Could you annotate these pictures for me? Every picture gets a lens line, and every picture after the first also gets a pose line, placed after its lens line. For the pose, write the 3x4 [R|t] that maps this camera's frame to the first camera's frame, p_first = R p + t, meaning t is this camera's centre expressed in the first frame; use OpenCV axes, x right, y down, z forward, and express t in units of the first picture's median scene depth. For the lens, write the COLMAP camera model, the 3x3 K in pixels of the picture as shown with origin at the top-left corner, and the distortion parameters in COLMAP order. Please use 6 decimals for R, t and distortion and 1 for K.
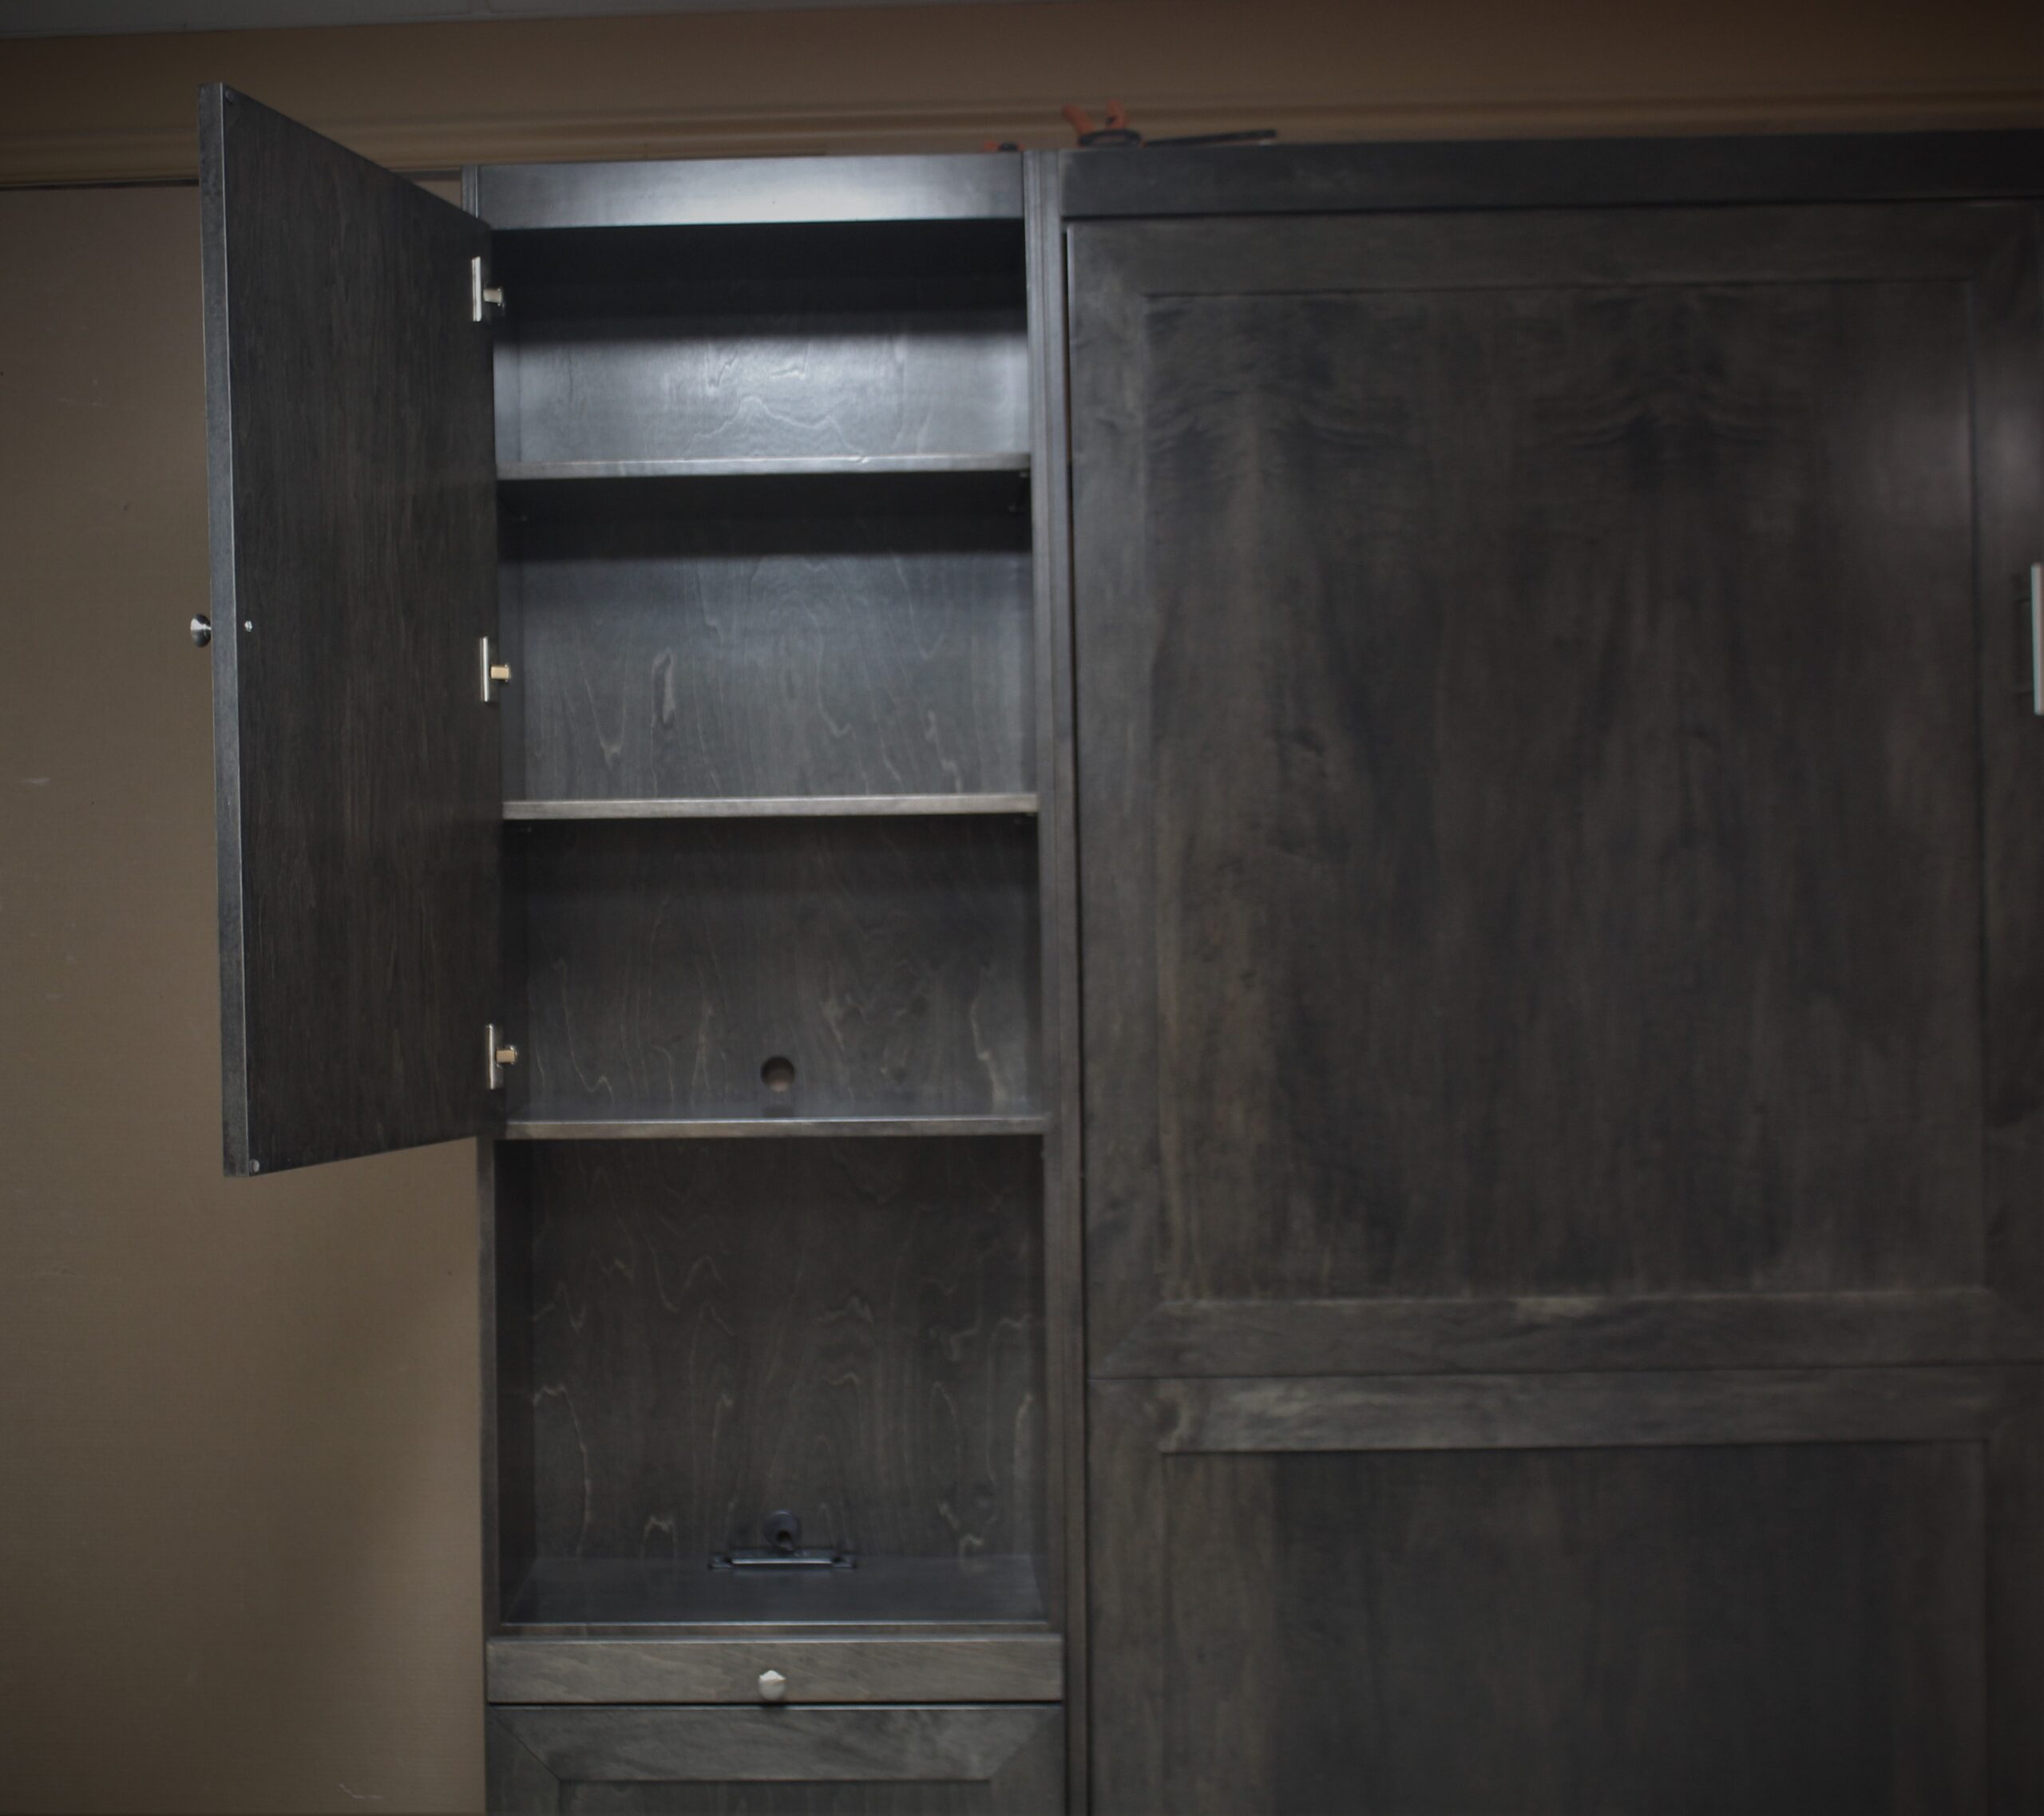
lens RADIAL K [[3182.3, 0, 776.3], [0, 3182.3, 948.7], [0, 0, 1]] dist [-0.087309, 0.000000]
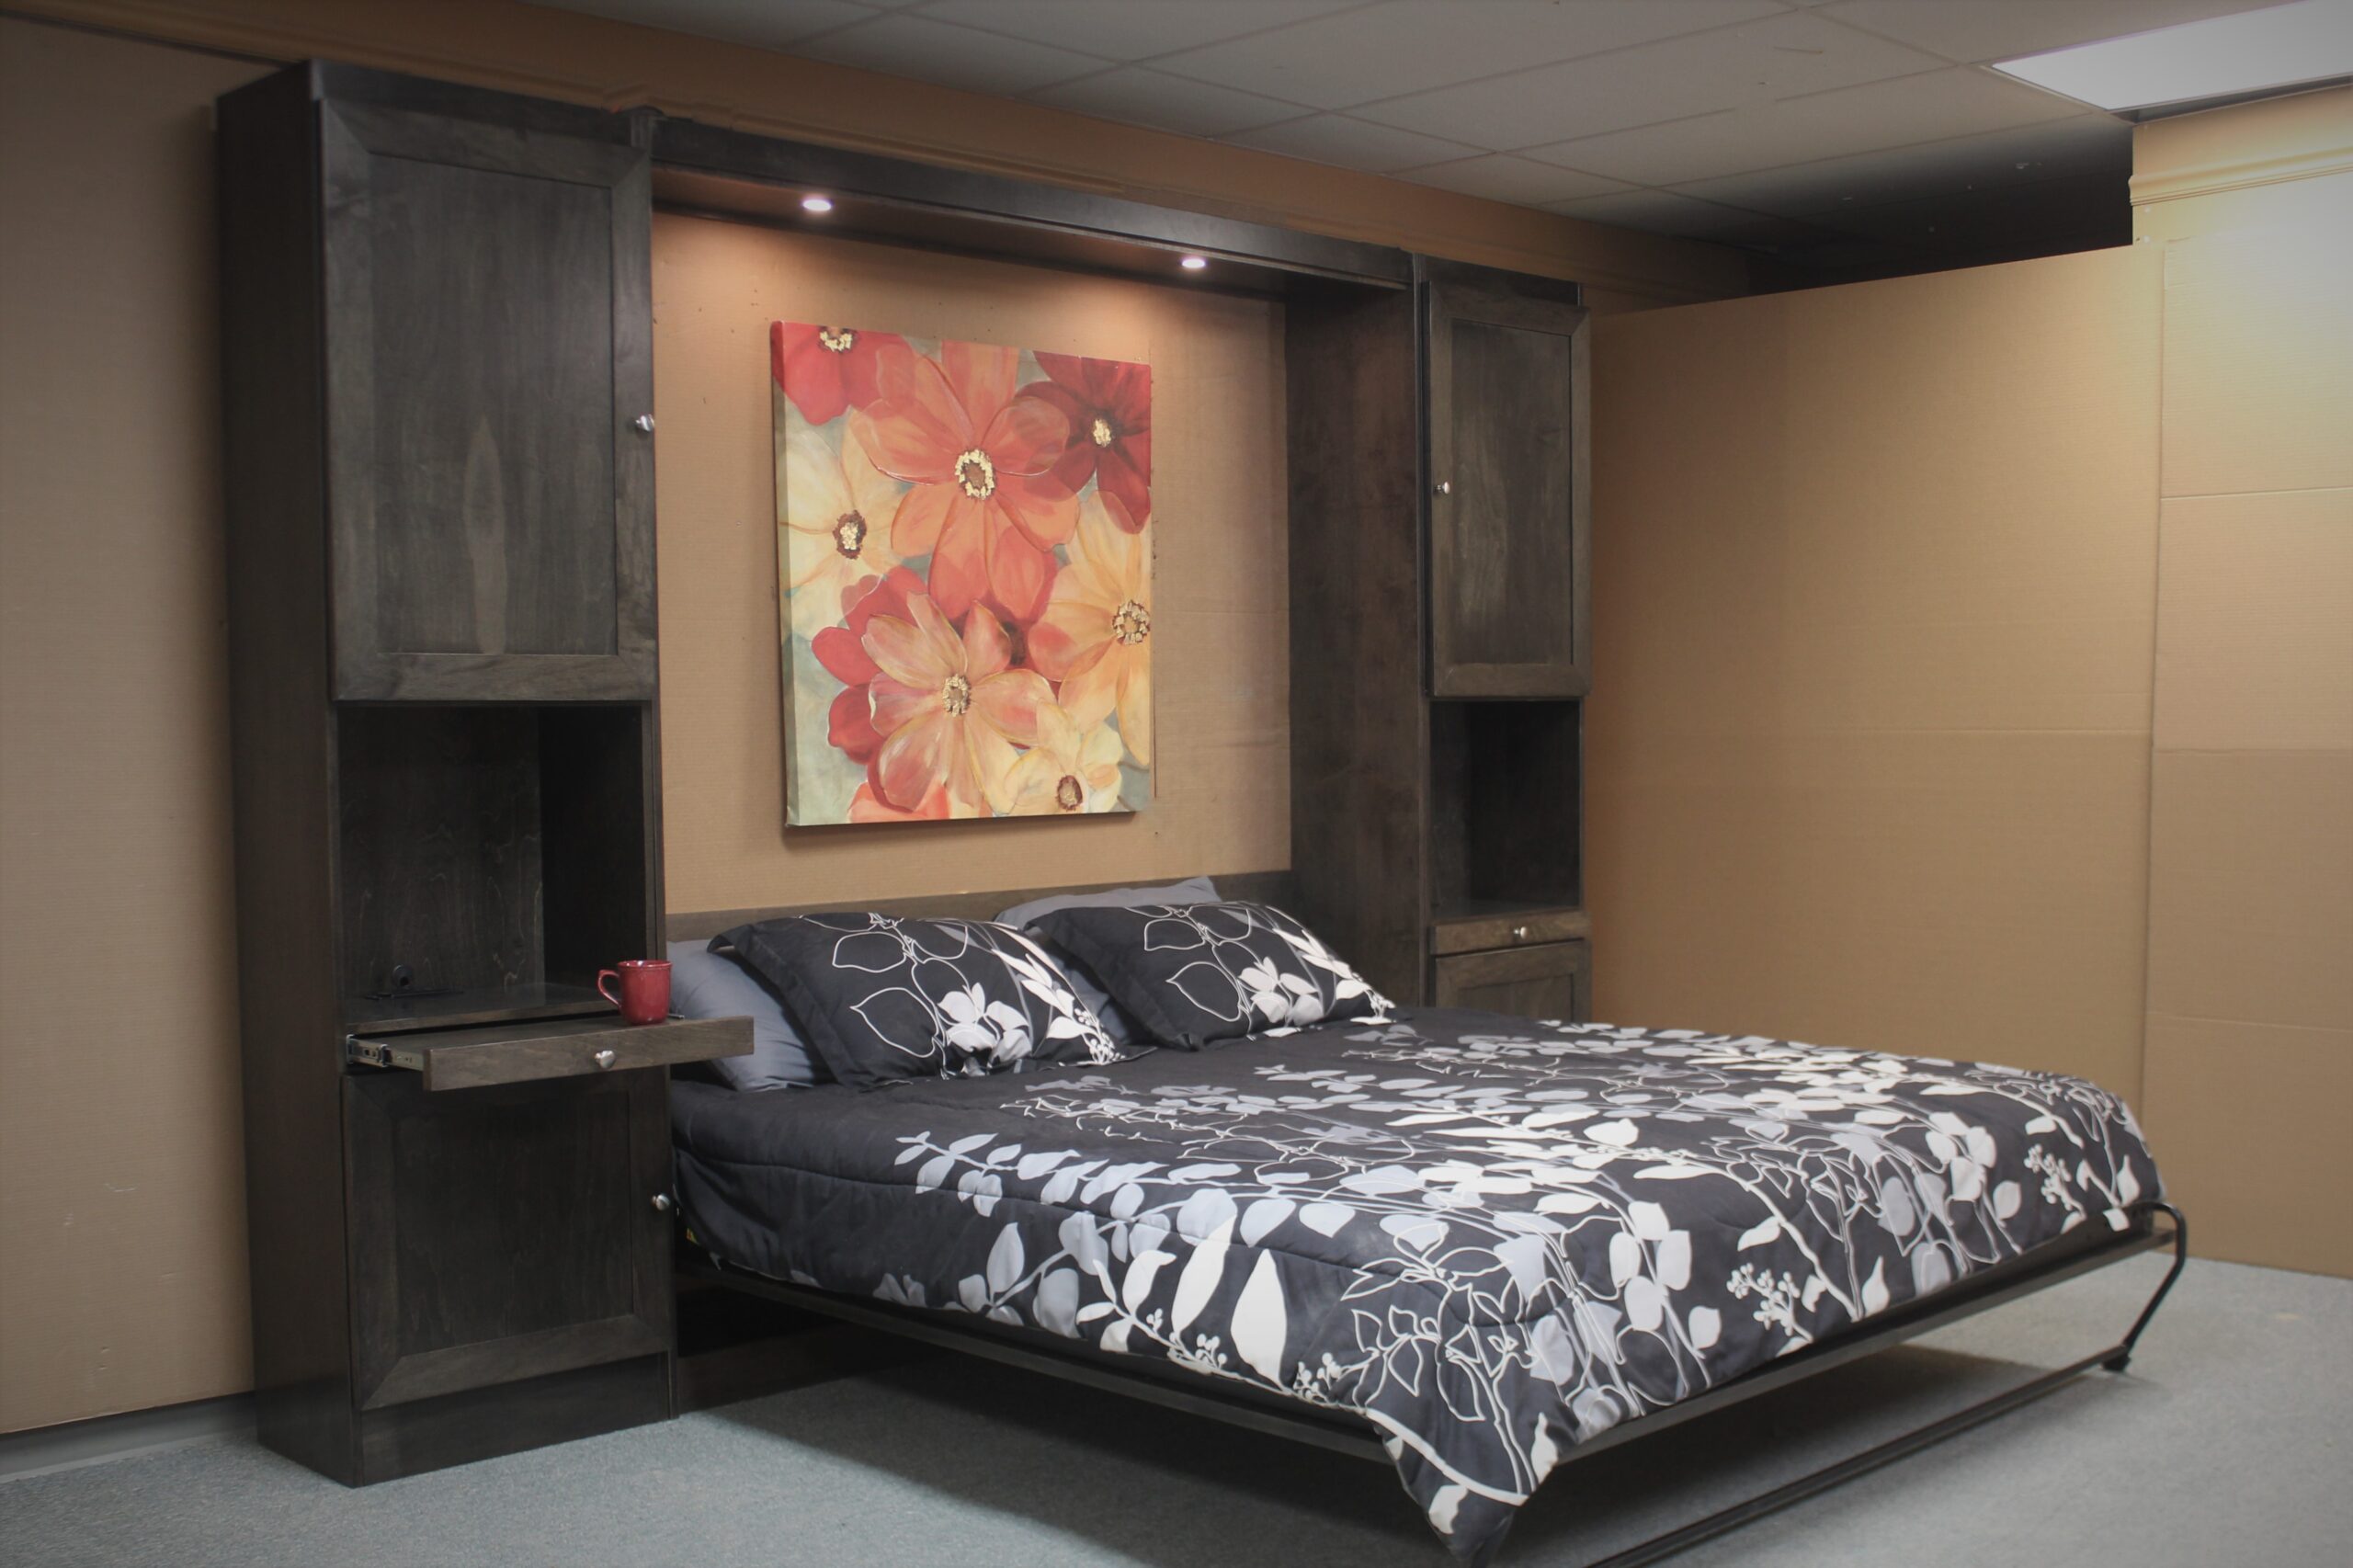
lens RADIAL K [[2555.8, 0, 1230.2], [0, 2555.8, 918.5], [0, 0, 1]] dist [-0.112917, 0.000000]
pose [[0.671437, -0.047696, 0.739525, -0.705027], [0.000294, 0.997944, 0.064096, 0.084472], [-0.741061, -0.042819, 0.670071, -0.134002]]
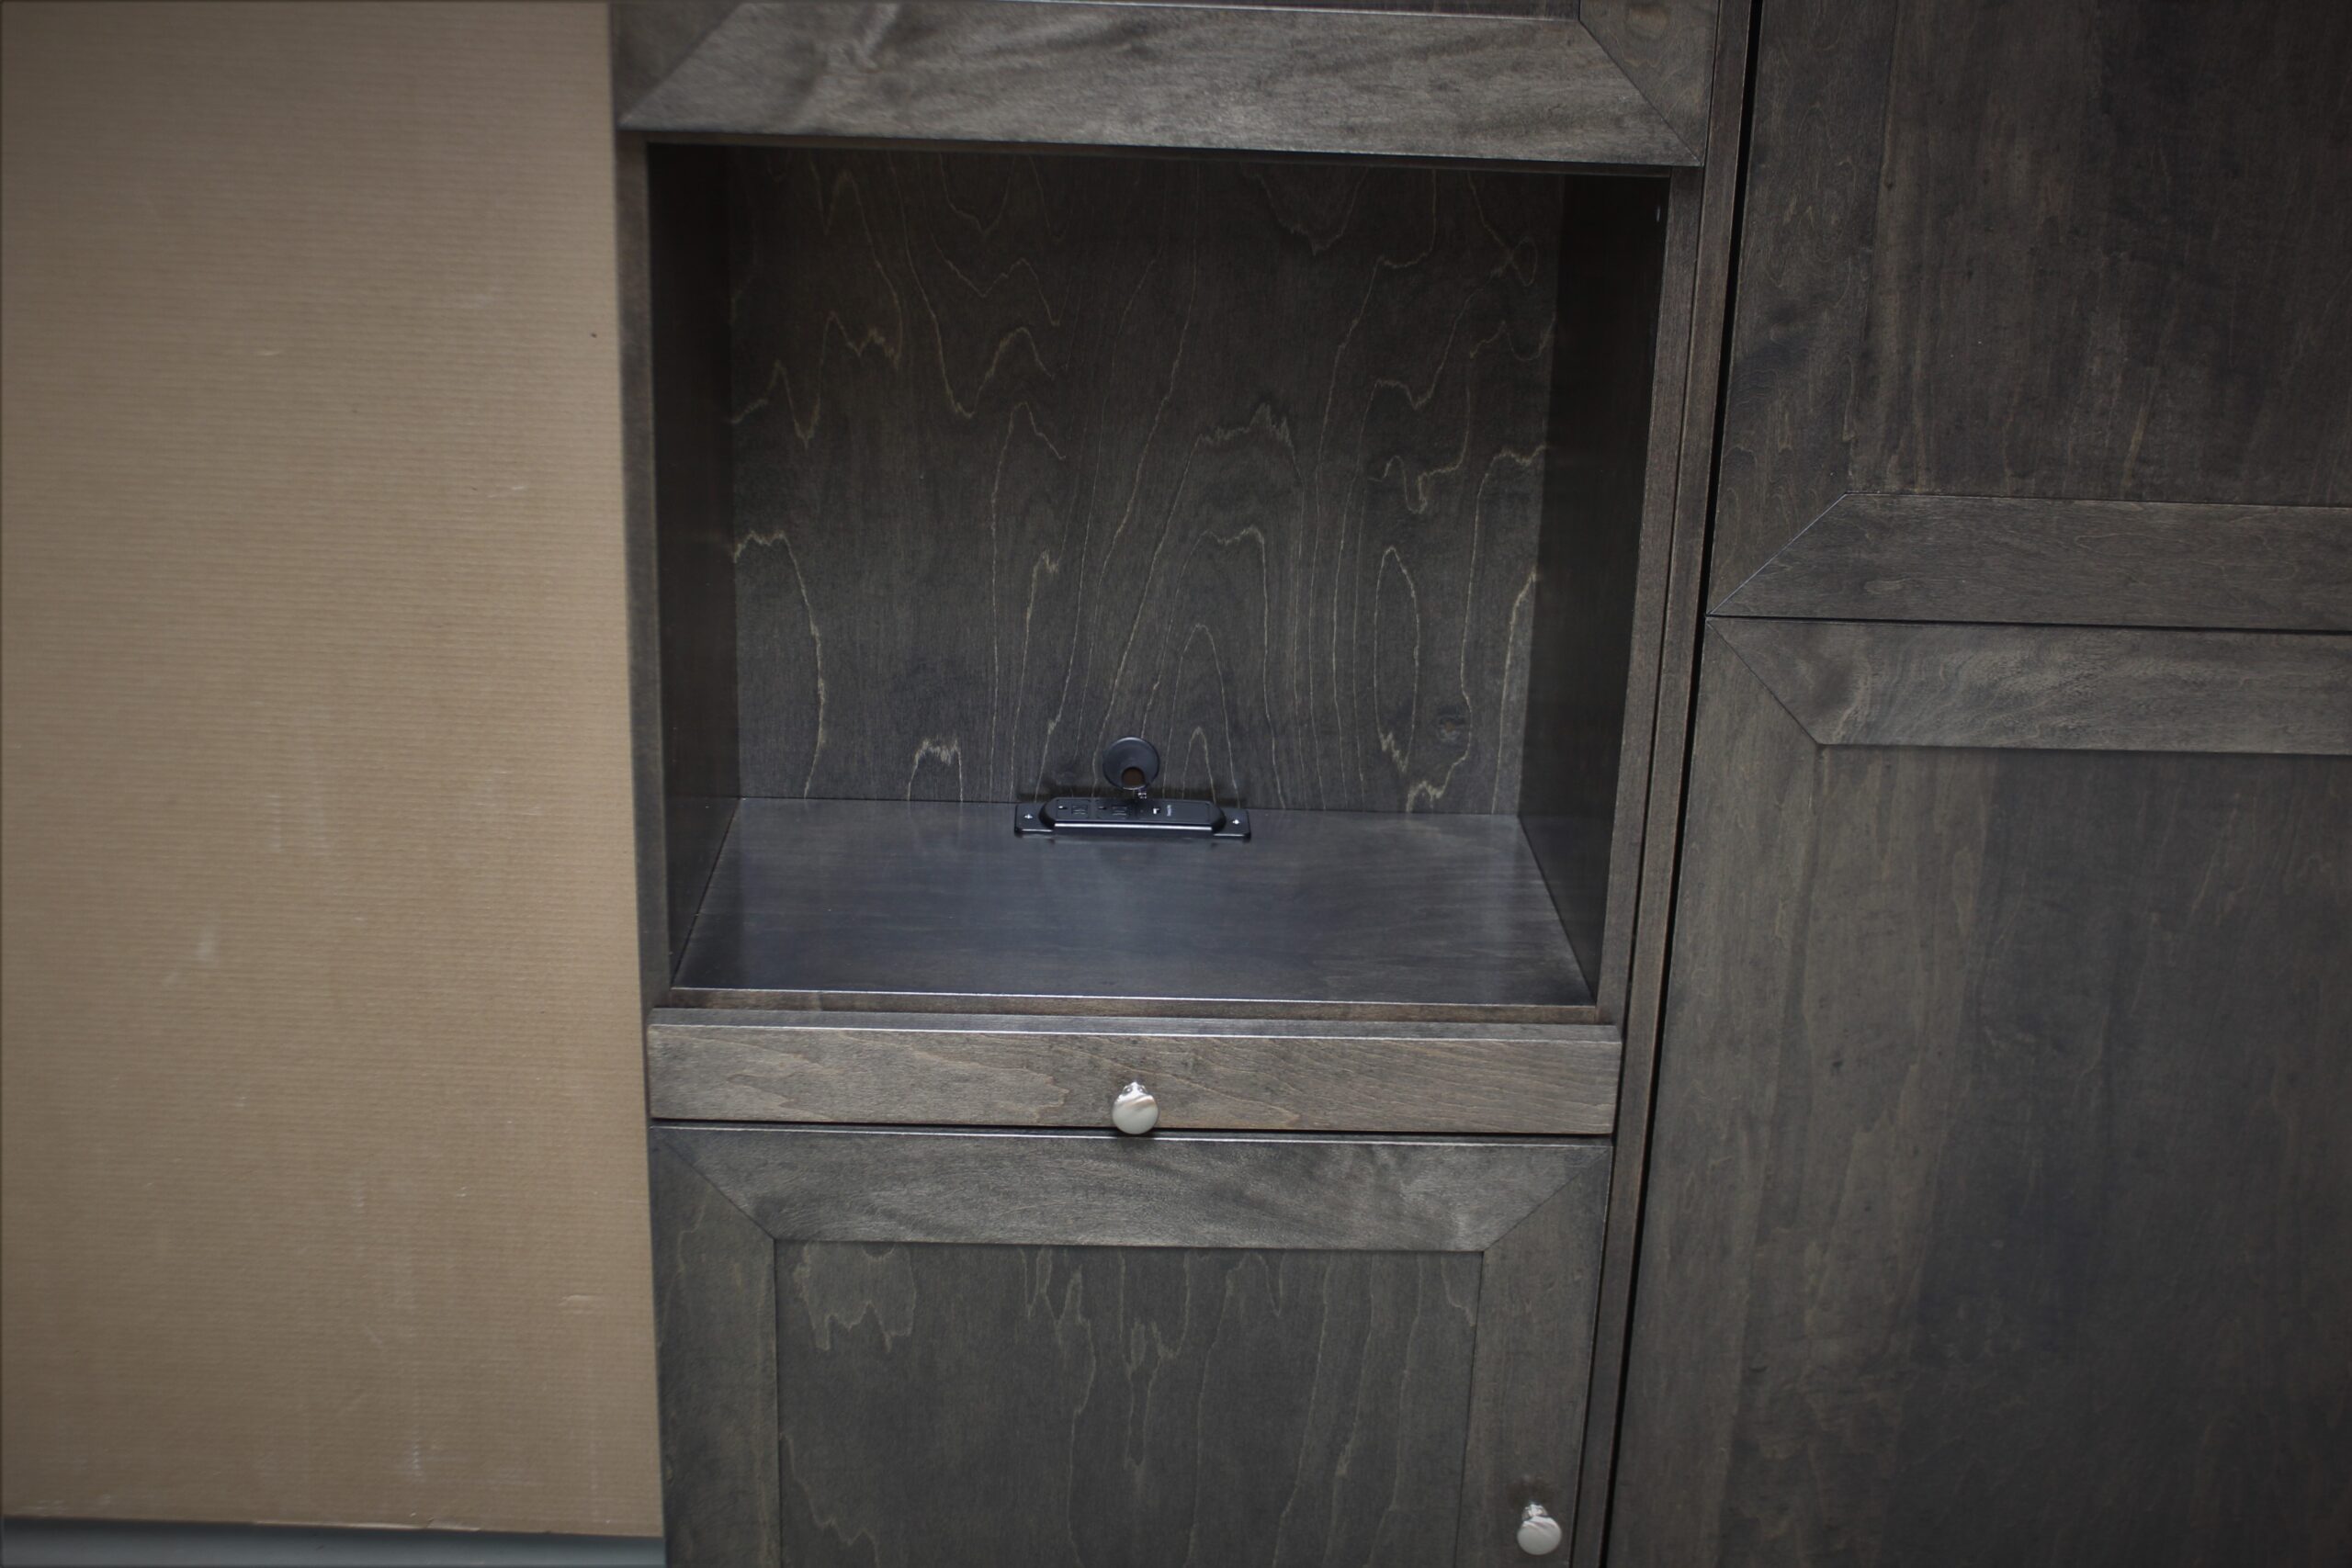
lens RADIAL K [[2779.4, 0, 1254.4], [0, 2779.4, 839.8], [0, 0, 1]] dist [-0.071454, 0.000000]
pose [[0.994996, 0.020573, 0.097772, -0.030625], [-0.052901, 0.938627, 0.340853, 0.007023], [-0.084759, -0.344319, 0.935019, 0.524997]]
